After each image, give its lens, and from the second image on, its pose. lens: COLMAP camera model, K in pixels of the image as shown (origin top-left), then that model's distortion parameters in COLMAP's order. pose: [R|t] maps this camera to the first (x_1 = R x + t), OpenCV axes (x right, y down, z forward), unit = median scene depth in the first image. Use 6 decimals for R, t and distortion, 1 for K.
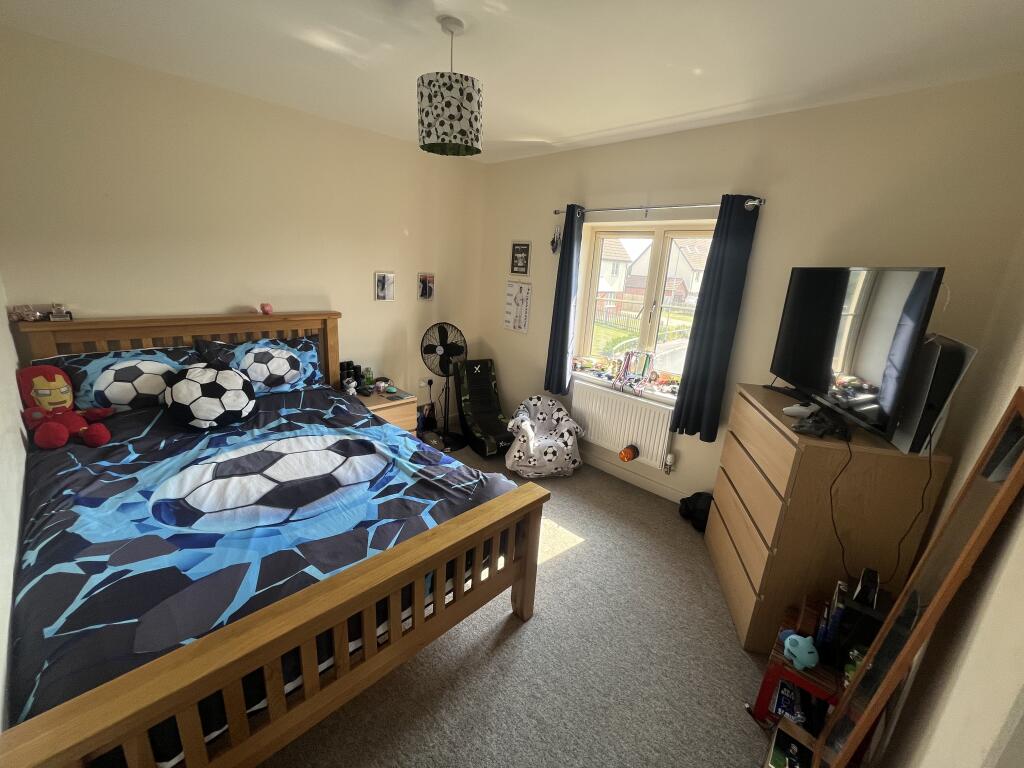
lens RADIAL K [[418.5, 0, 513.1], [0, 418.5, 383.3], [0, 0, 1]] dist [0.000684, -0.000120]
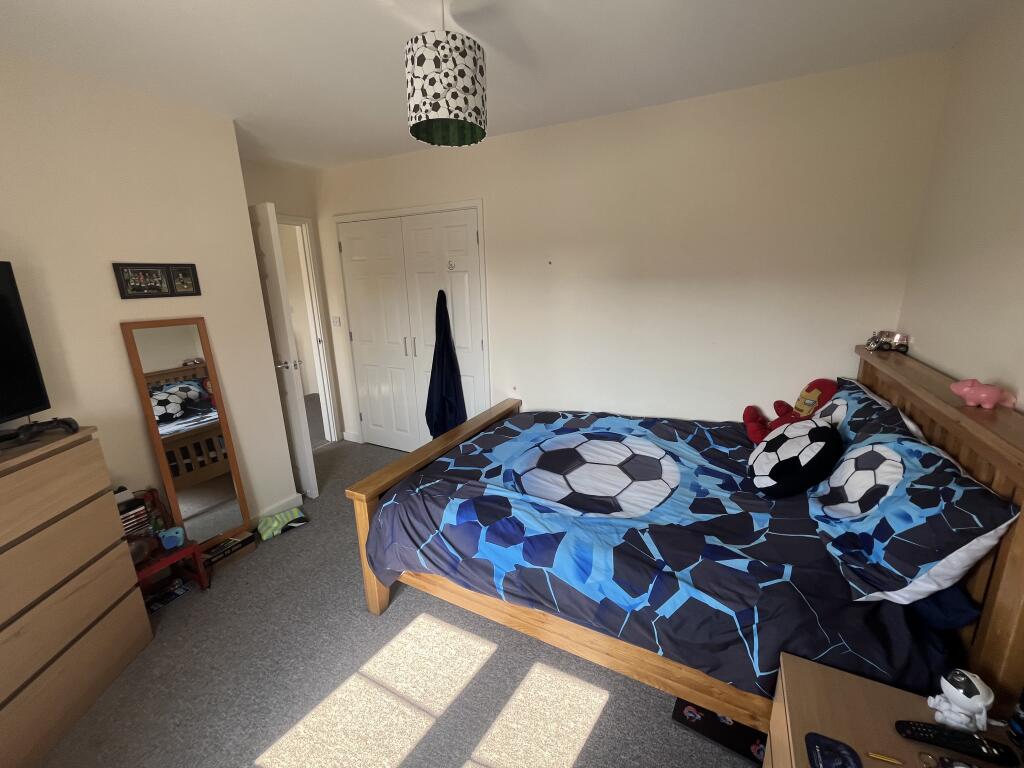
lens RADIAL K [[418.5, 0, 513.1], [0, 418.5, 383.3], [0, 0, 1]] dist [0.000684, -0.000120]
pose [[-0.956347, 0.036237, -0.289977, -0.014999], [-0.111658, 0.871683, 0.477180, -0.496655], [0.270059, 0.488728, -0.829586, 1.788622]]
